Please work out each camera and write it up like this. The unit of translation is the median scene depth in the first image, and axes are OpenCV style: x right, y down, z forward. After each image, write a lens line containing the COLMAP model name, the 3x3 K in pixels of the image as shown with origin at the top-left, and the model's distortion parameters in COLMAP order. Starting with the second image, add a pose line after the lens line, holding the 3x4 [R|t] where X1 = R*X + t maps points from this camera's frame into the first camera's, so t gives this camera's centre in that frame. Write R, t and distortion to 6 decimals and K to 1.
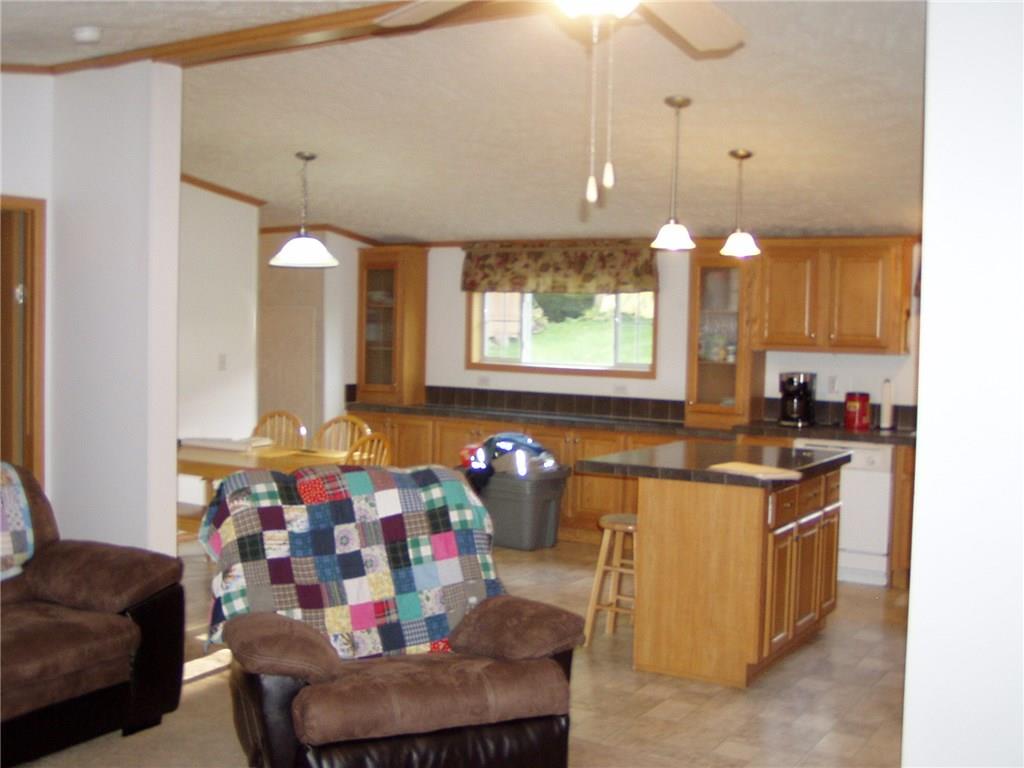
lens RADIAL K [[1175.8, 0, 504.7], [0, 1175.8, 383.3], [0, 0, 1]] dist [-0.188553, 0.354688]
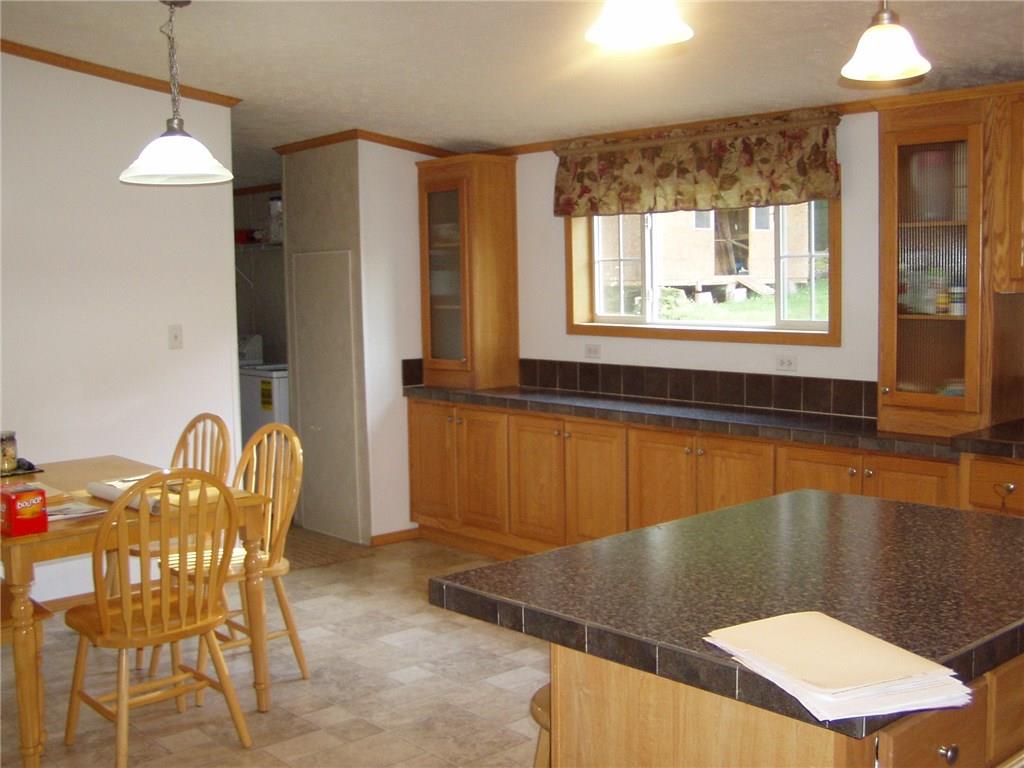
lens RADIAL K [[1175.8, 0, 504.7], [0, 1175.8, 383.3], [0, 0, 1]] dist [-0.188553, 0.354688]
pose [[0.960236, -0.013919, -0.278844, 0.125868], [0.025693, 0.998924, 0.038612, -0.011600], [0.278007, -0.044241, 0.959560, 0.379080]]
